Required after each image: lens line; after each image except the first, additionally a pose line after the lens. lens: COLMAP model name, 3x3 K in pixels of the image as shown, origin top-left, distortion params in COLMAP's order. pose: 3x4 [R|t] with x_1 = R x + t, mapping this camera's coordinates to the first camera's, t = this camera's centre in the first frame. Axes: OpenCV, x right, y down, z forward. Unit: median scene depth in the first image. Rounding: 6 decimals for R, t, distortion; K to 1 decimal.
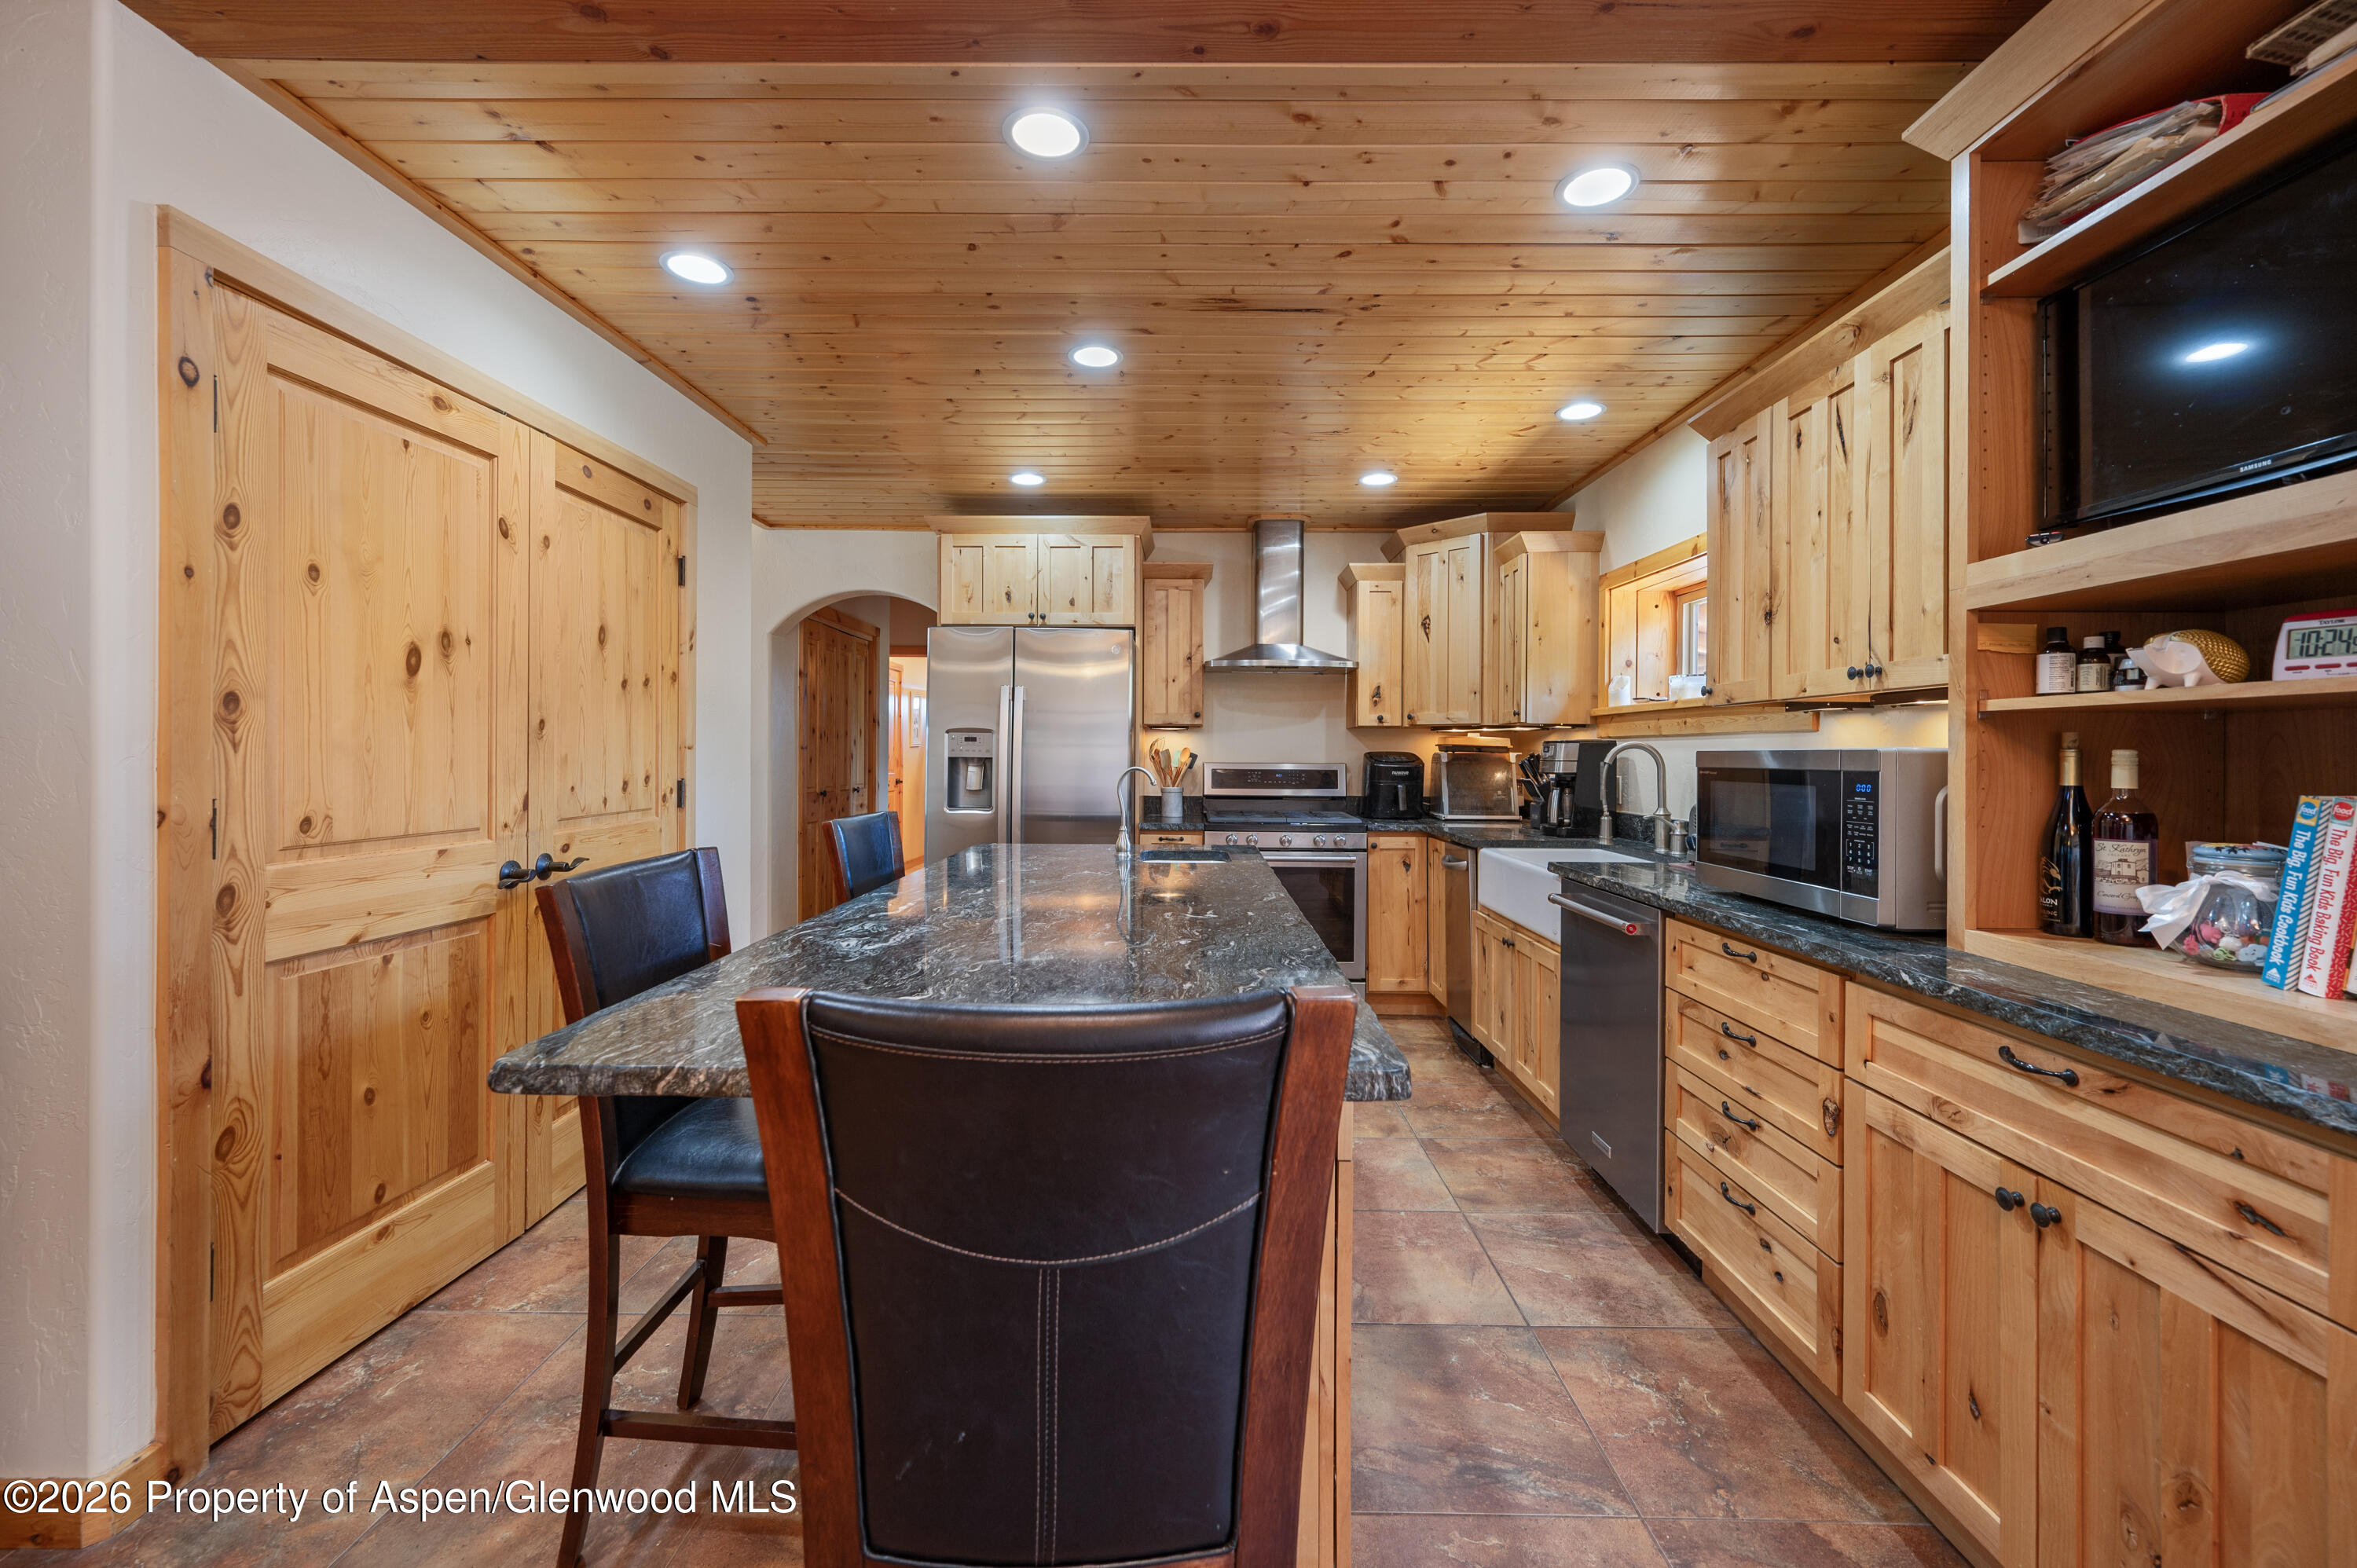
lens RADIAL K [[952.1, 0, 1178.0], [0, 952.1, 756.1], [0, 0, 1]] dist [0.002201, -0.000024]
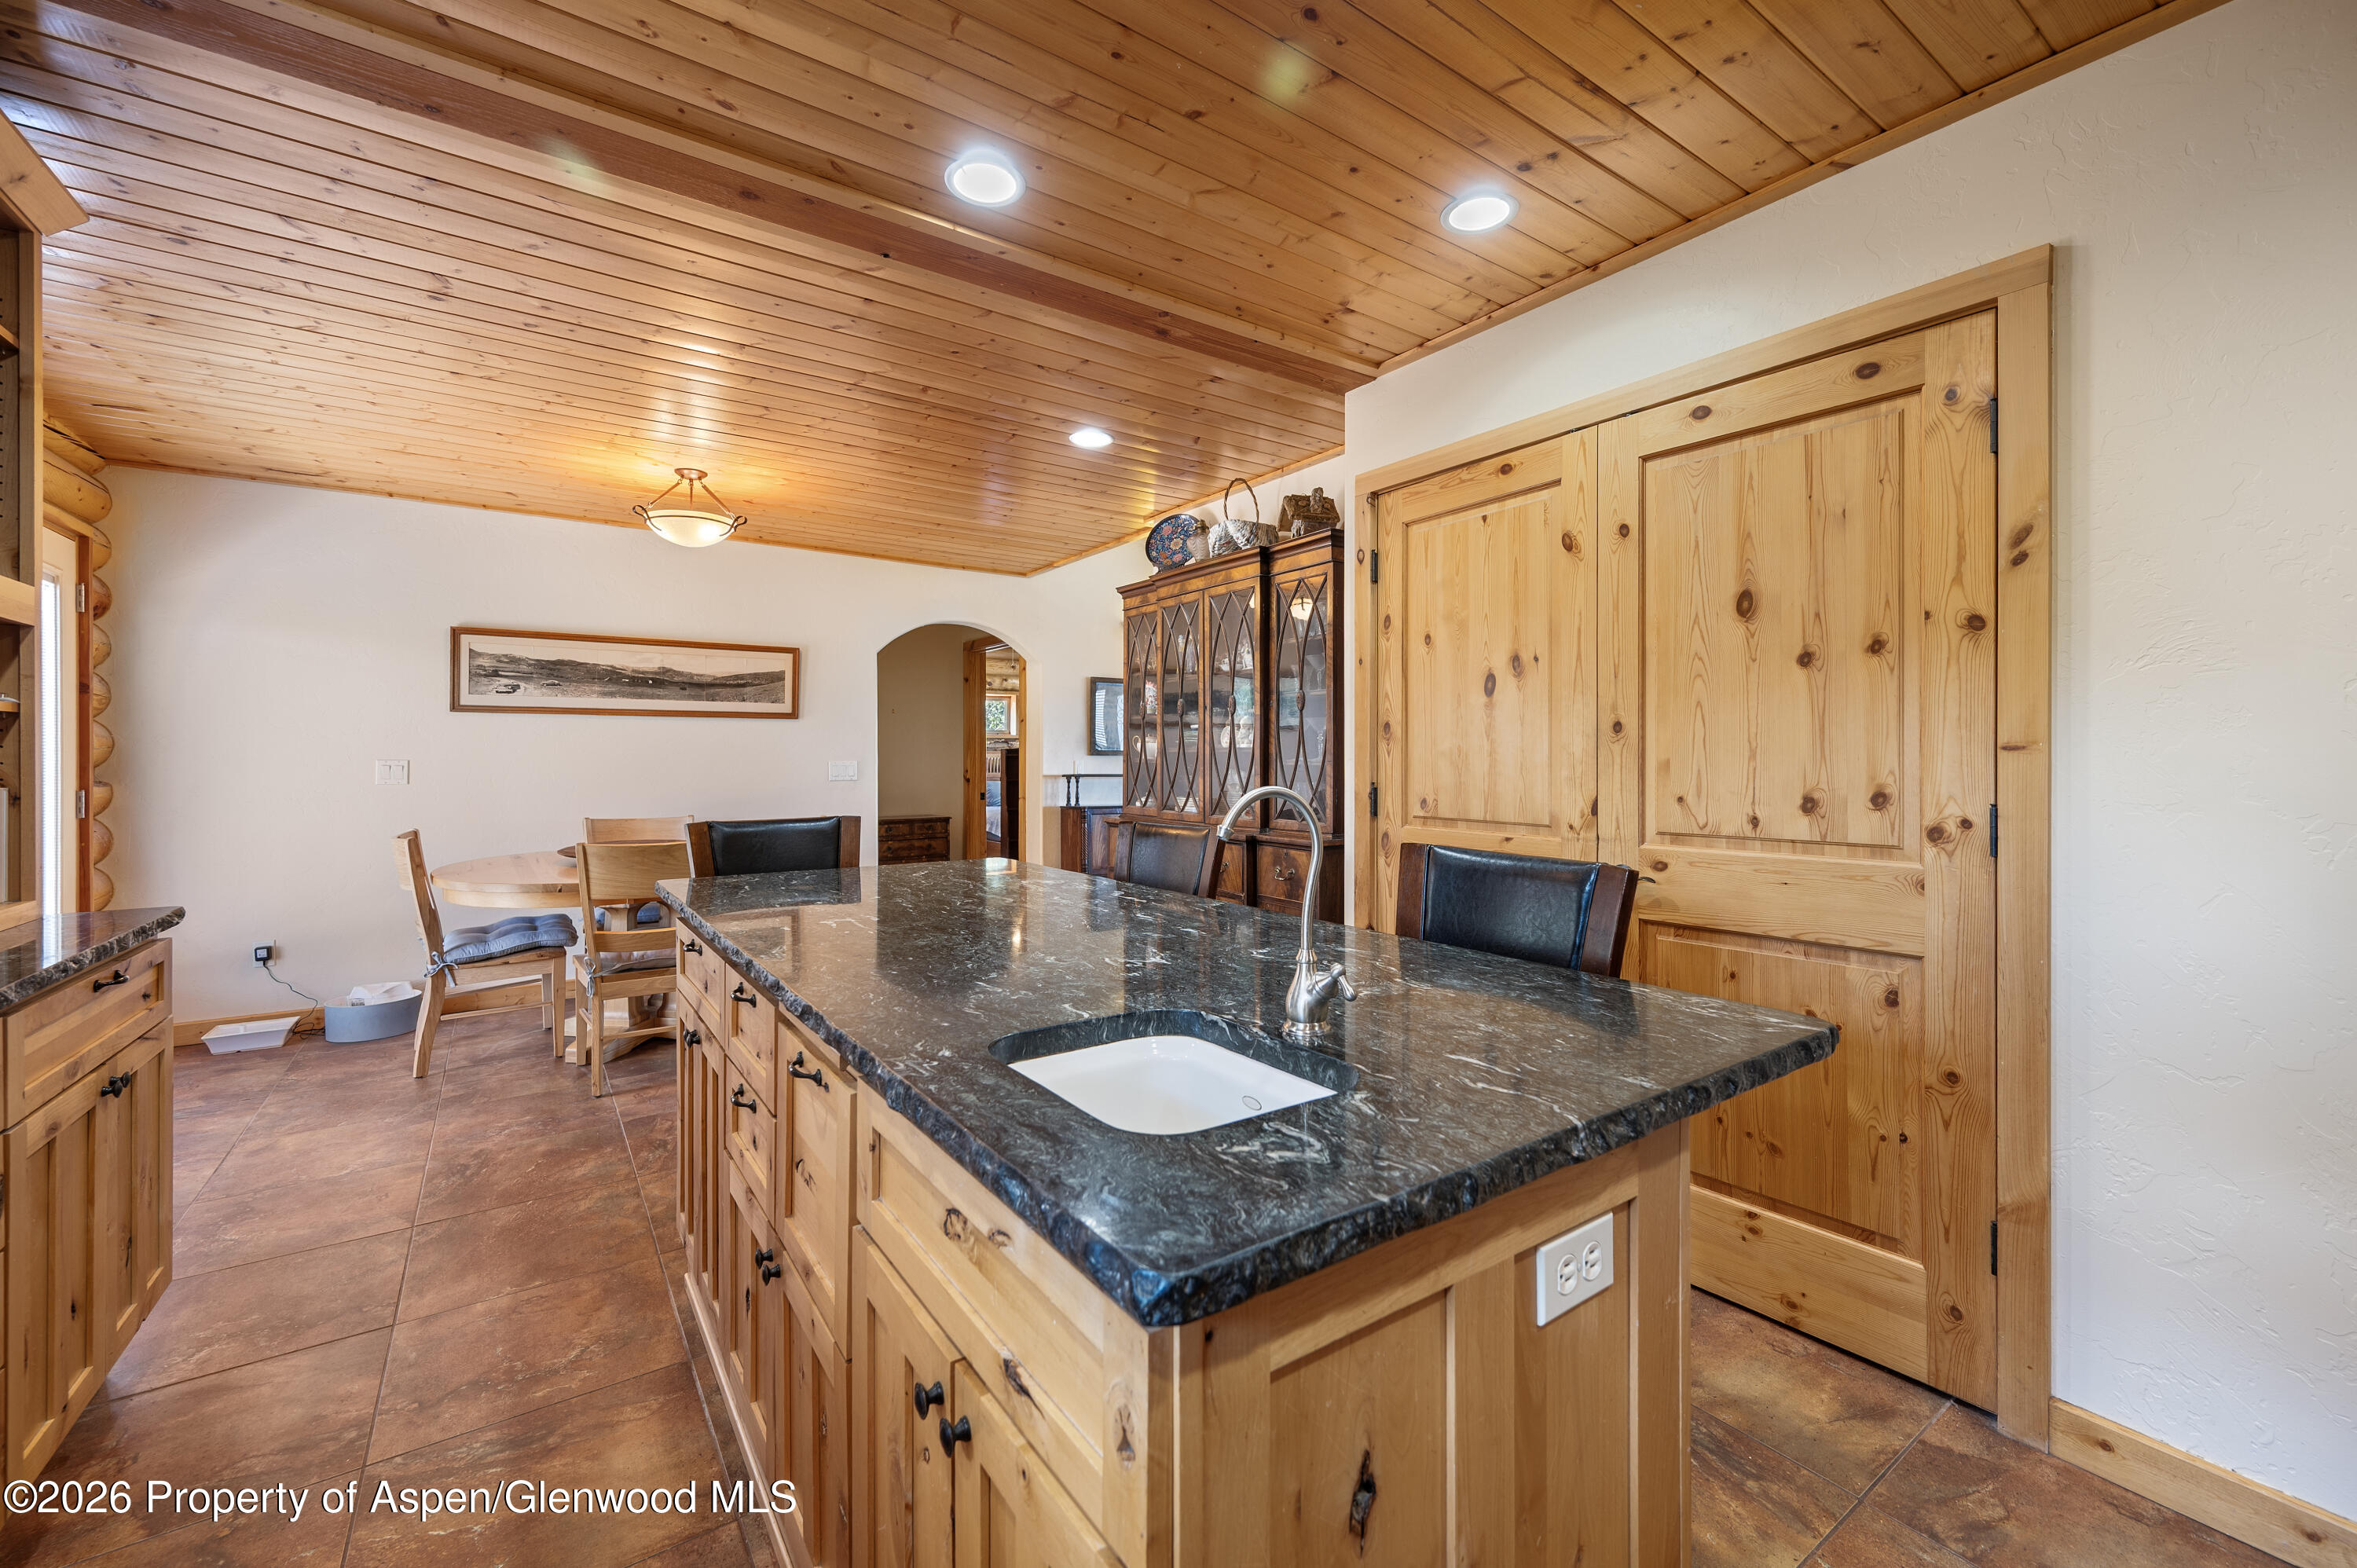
lens RADIAL K [[952.1, 0, 1178.0], [0, 952.1, 756.1], [0, 0, 1]] dist [0.002201, -0.000024]
pose [[-0.813881, -0.005596, -0.581005, 0.243762], [-0.006996, 0.999976, 0.000170, -0.001612], [0.580990, 0.004203, -0.813900, 1.581600]]
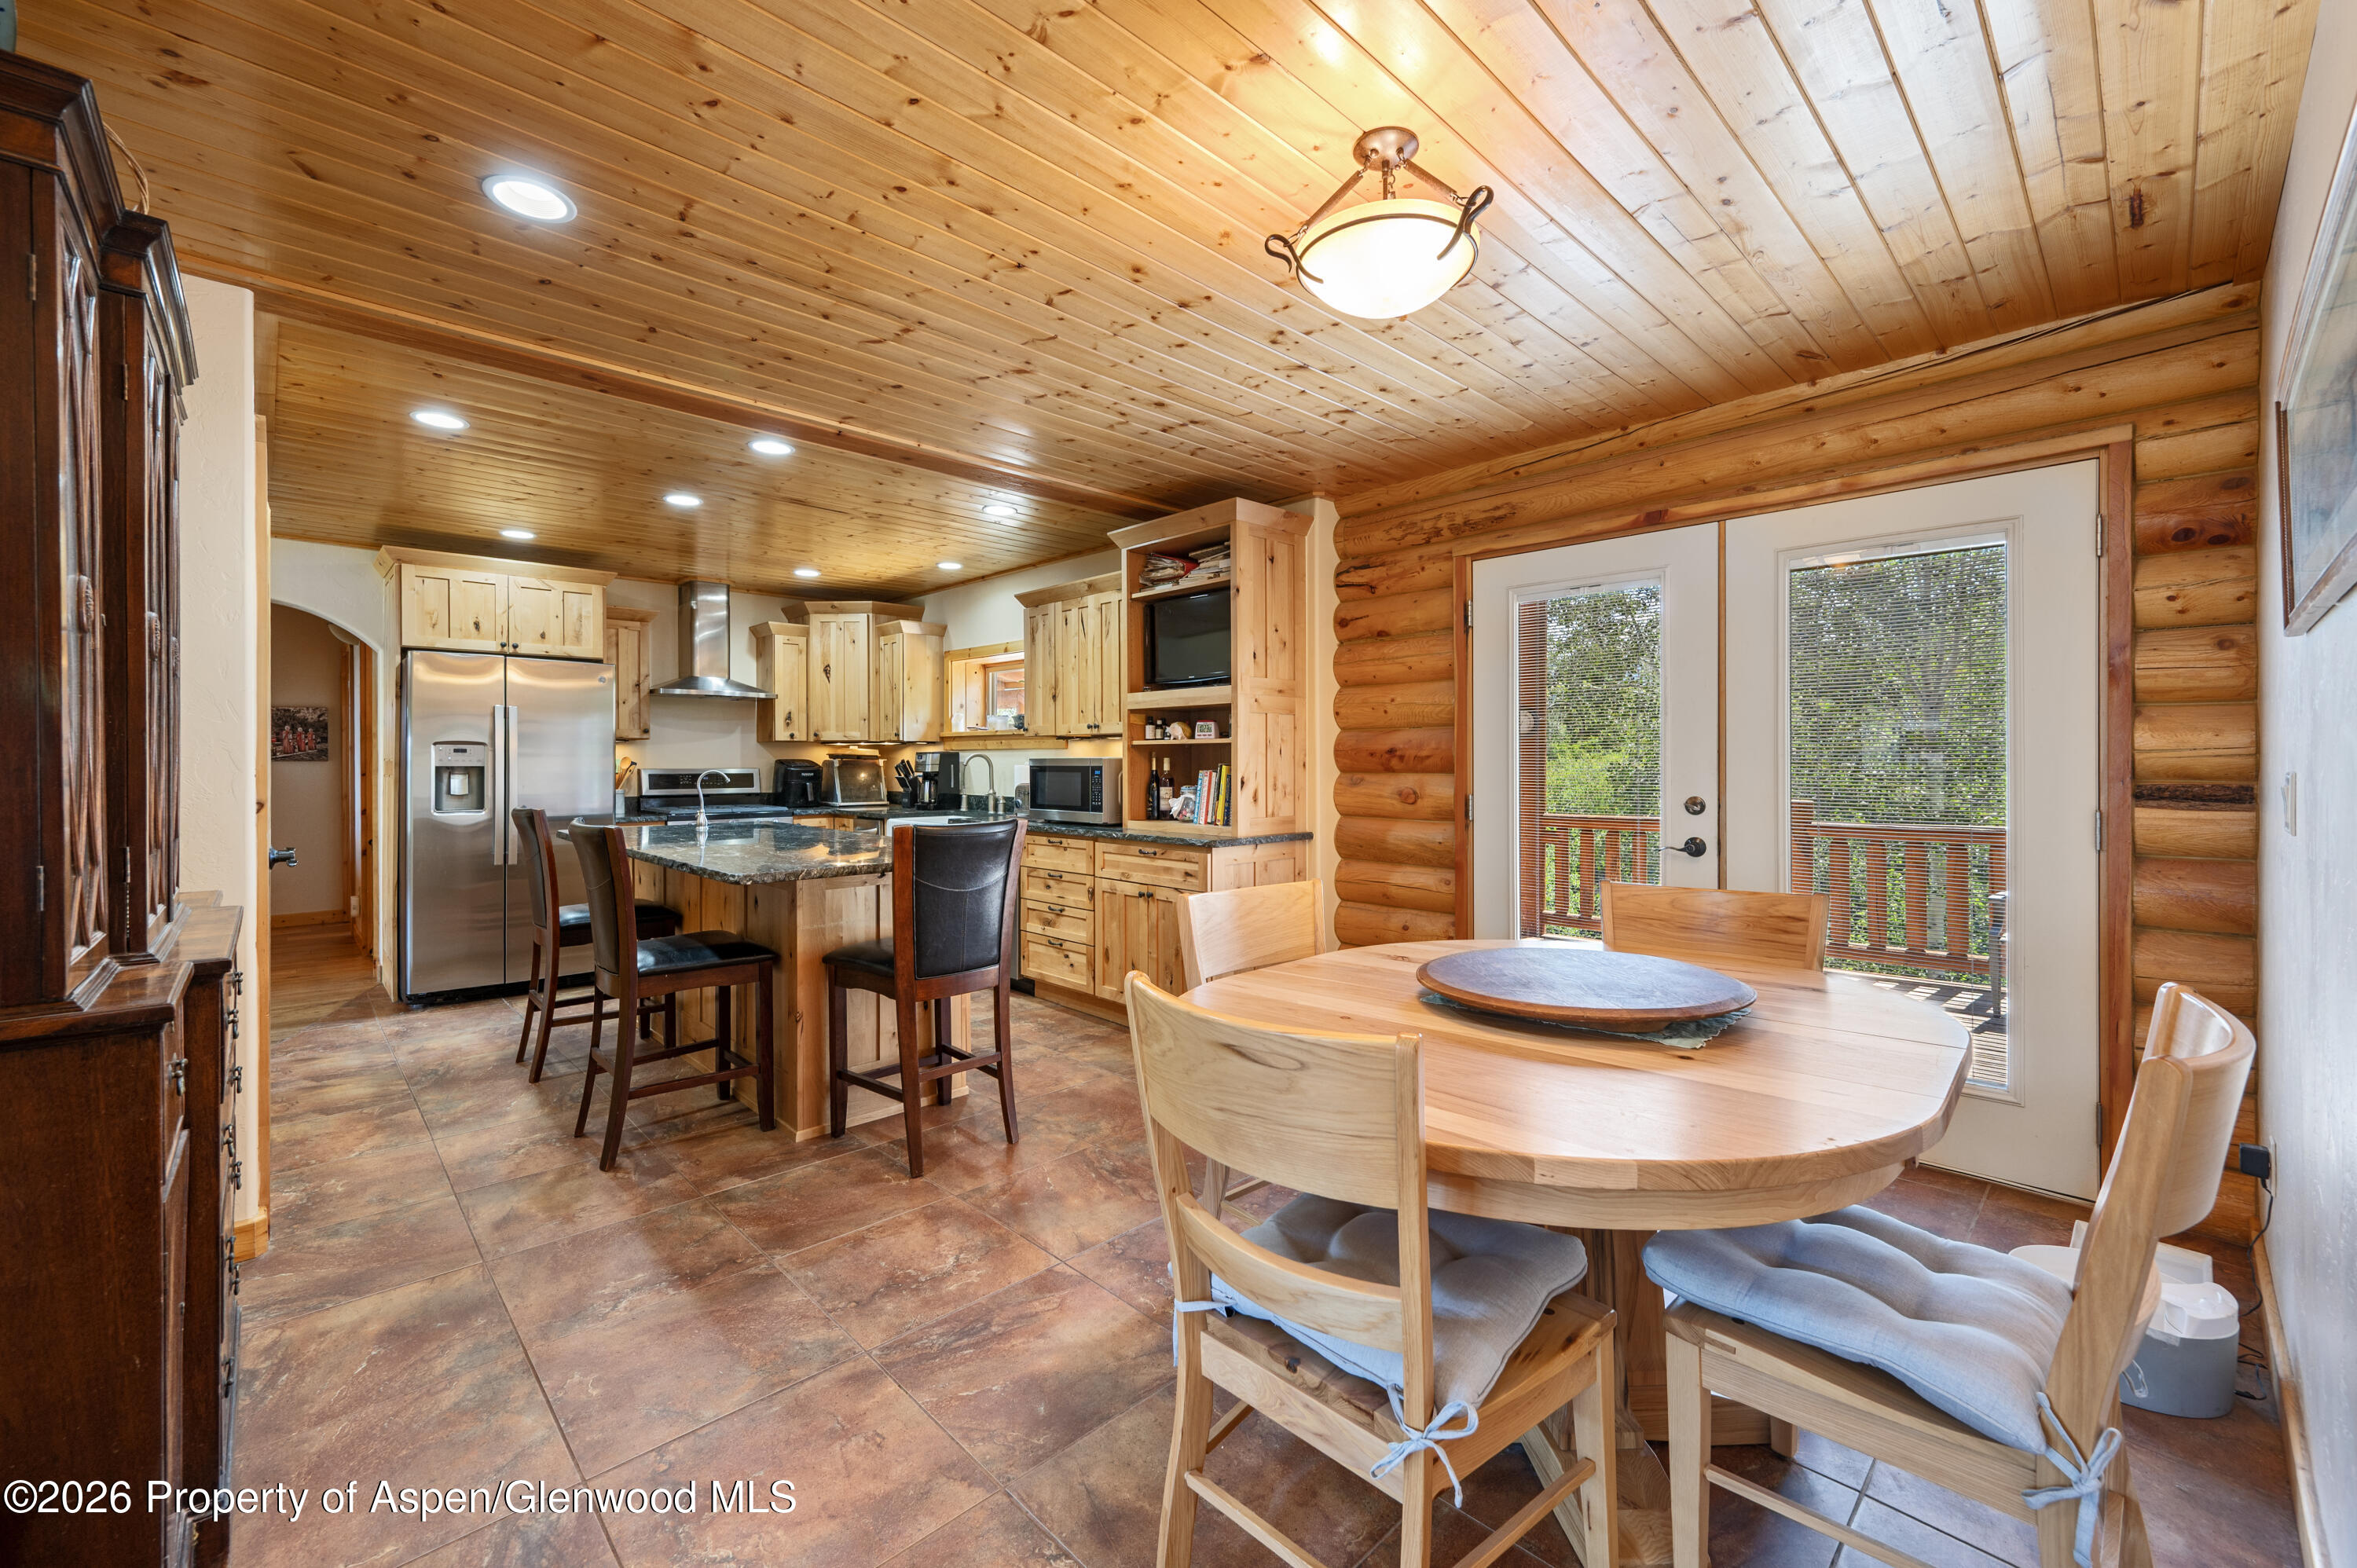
lens RADIAL K [[952.1, 0, 1178.0], [0, 952.1, 756.1], [0, 0, 1]] dist [0.002201, -0.000024]
pose [[0.713378, -0.003111, 0.700772, -0.726734], [0.007754, 0.999964, -0.003454, -0.000614], [-0.700736, 0.007898, 0.713377, -0.779368]]
